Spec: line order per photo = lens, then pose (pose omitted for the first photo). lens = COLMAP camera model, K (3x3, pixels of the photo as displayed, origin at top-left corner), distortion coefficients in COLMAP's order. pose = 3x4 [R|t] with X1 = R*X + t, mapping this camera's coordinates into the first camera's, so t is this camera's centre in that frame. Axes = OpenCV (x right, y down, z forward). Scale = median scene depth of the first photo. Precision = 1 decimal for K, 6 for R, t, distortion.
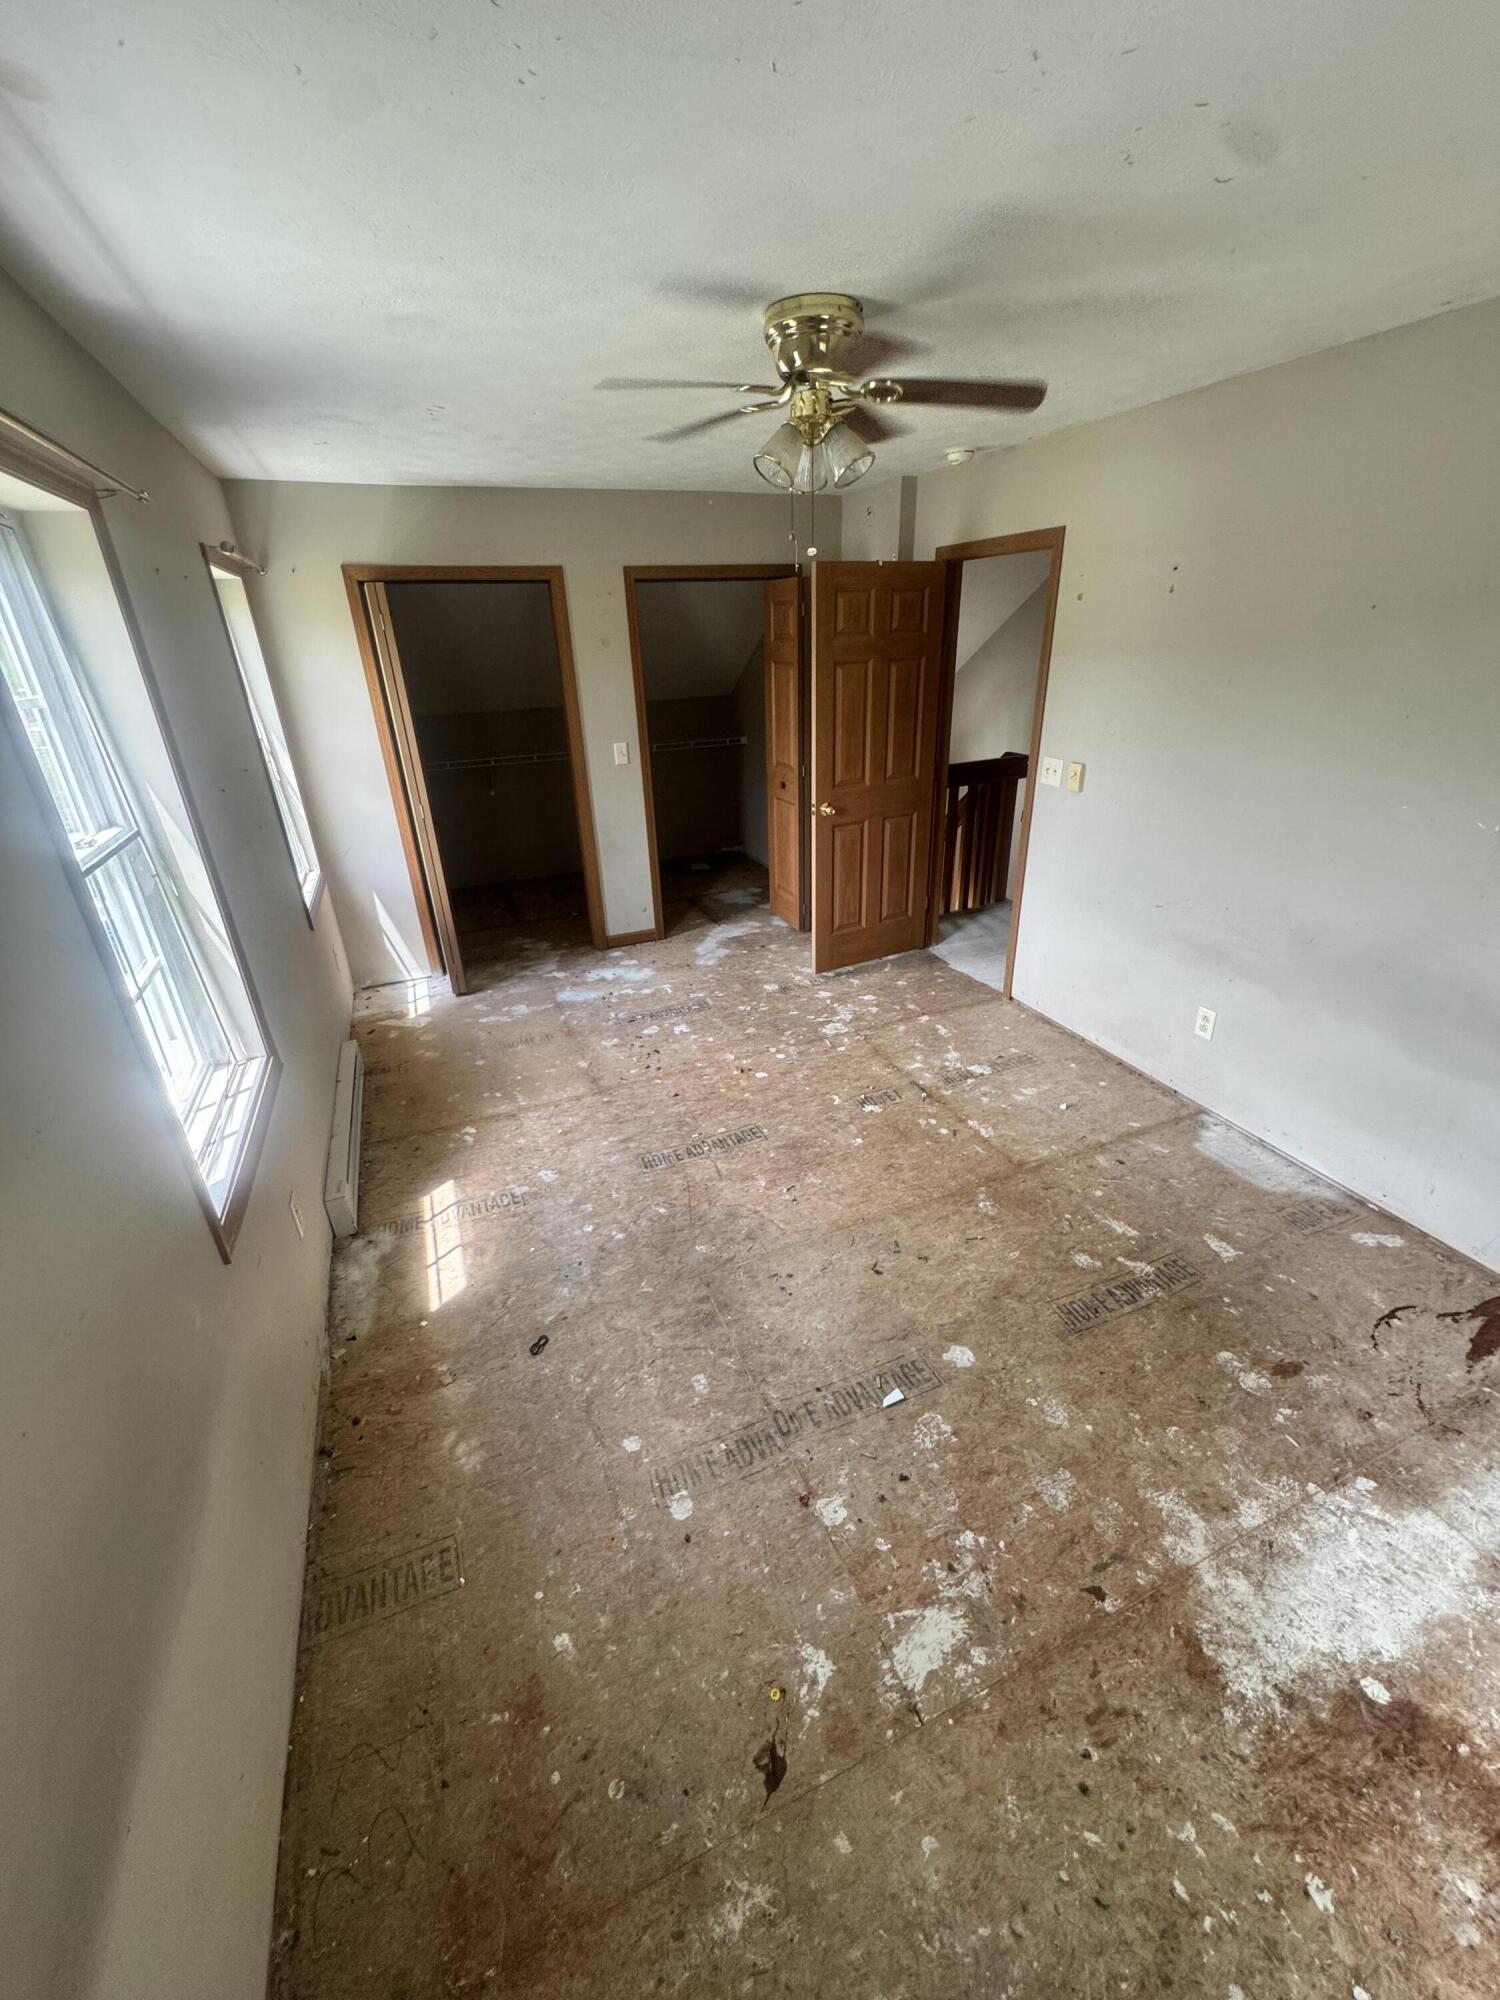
lens RADIAL K [[797.8, 0, 750.0], [0, 797.8, 1000.0], [0, 0, 1]] dist [-0.001801, 0.000951]
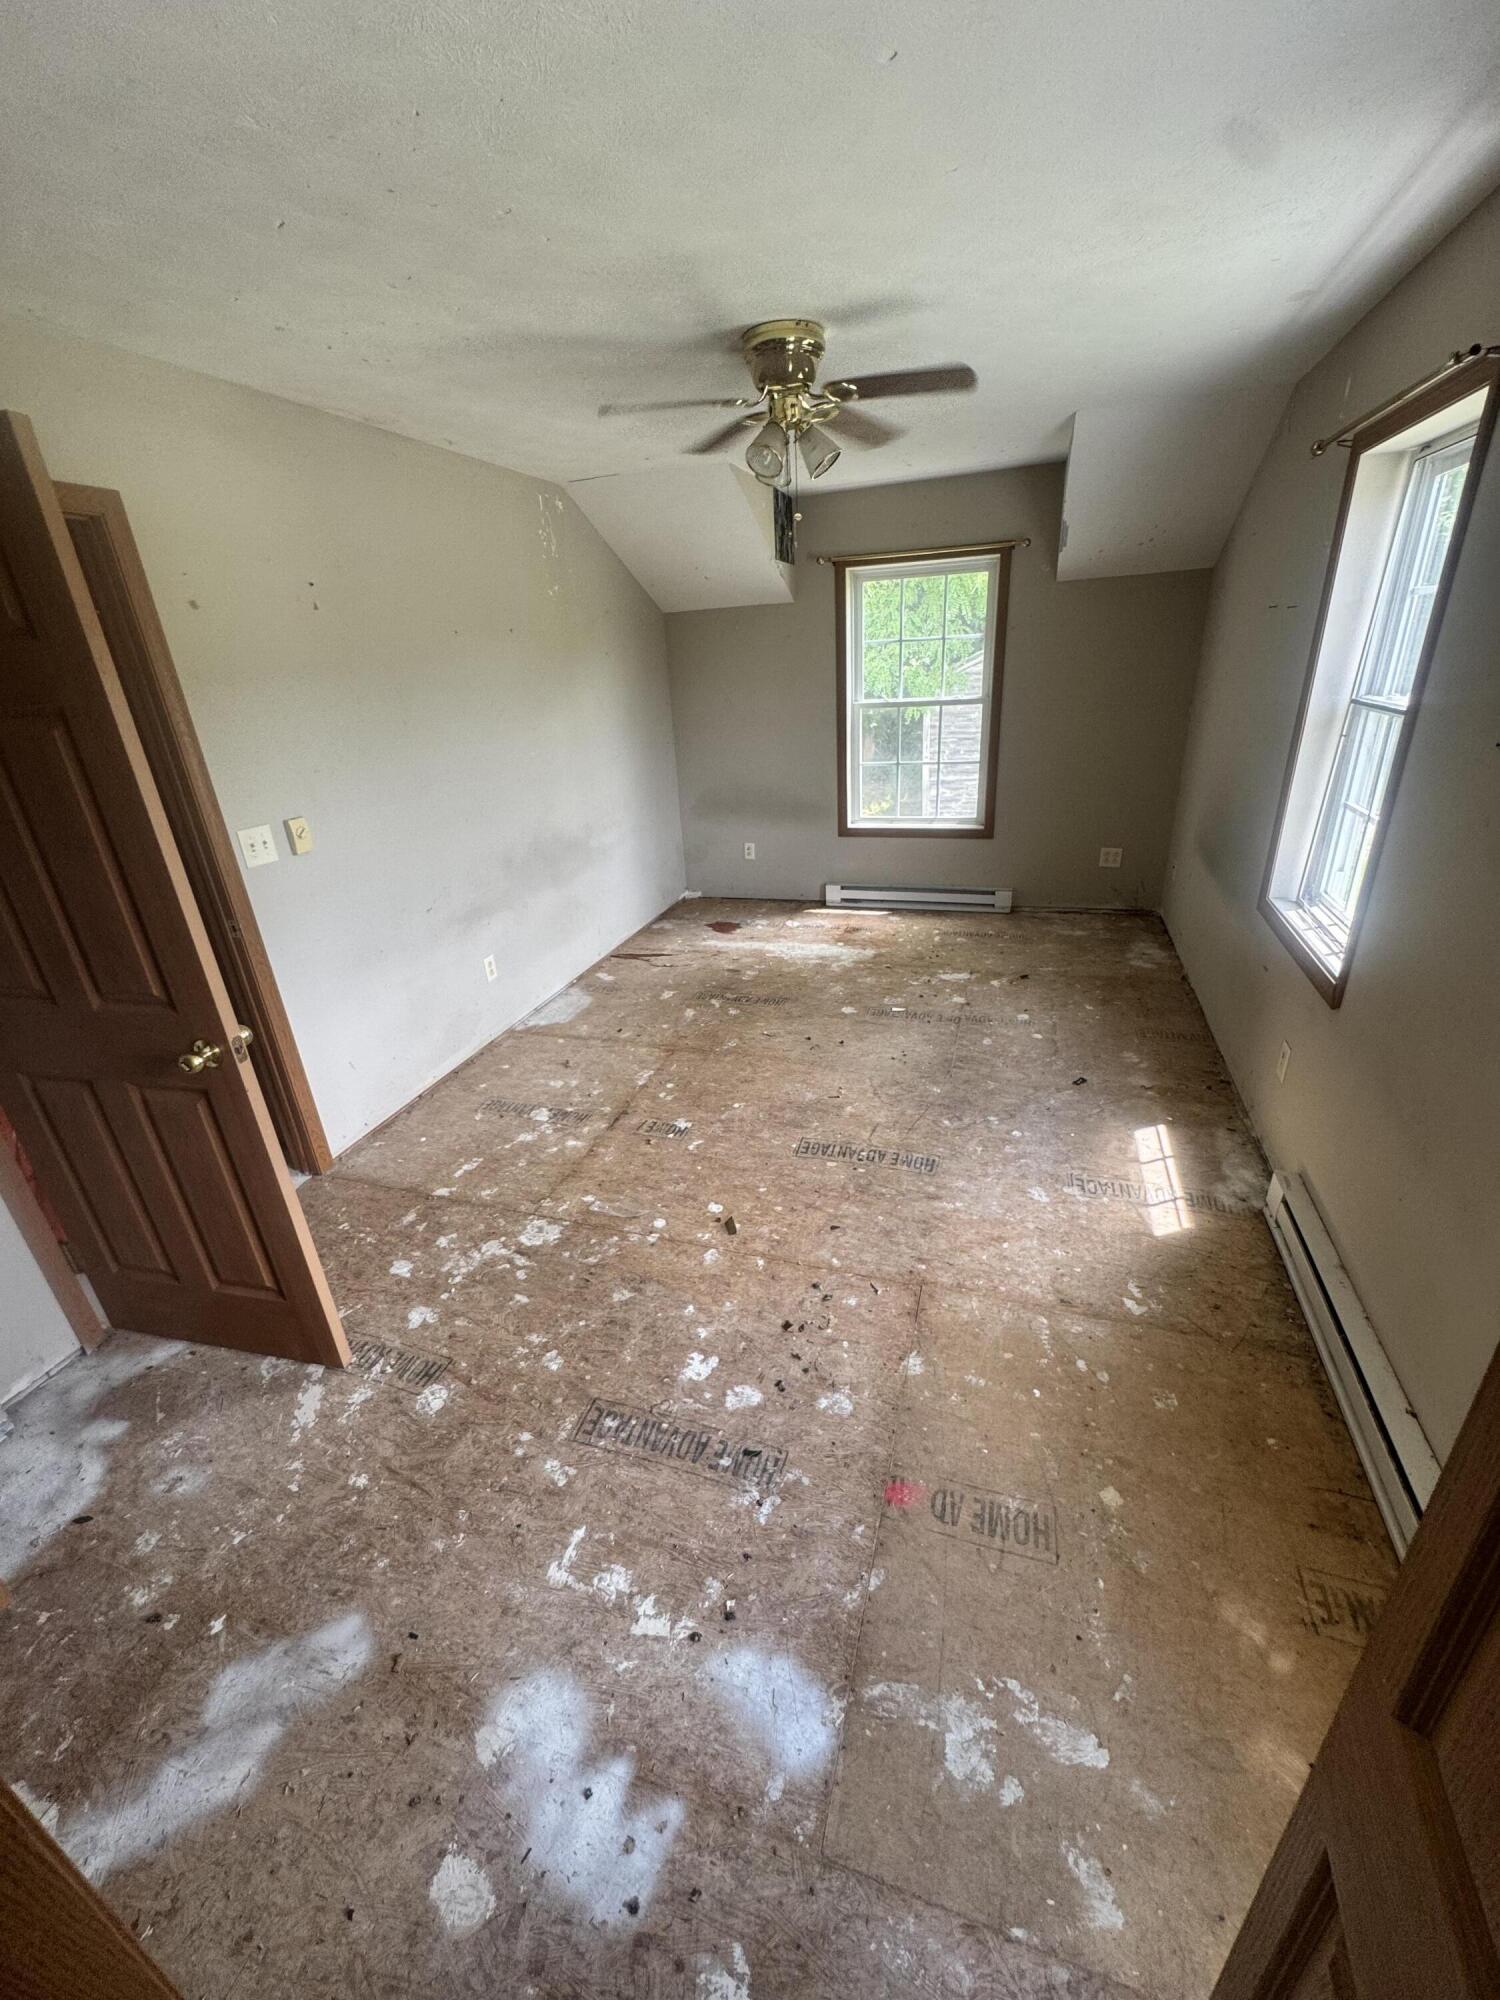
lens RADIAL K [[797.8, 0, 750.0], [0, 797.8, 1000.0], [0, 0, 1]] dist [-0.001801, 0.000951]
pose [[-0.753103, -0.193895, 0.628682, -0.500420], [0.350002, 0.691060, 0.632404, -0.566276], [-0.557077, 0.696305, -0.452576, 1.359406]]
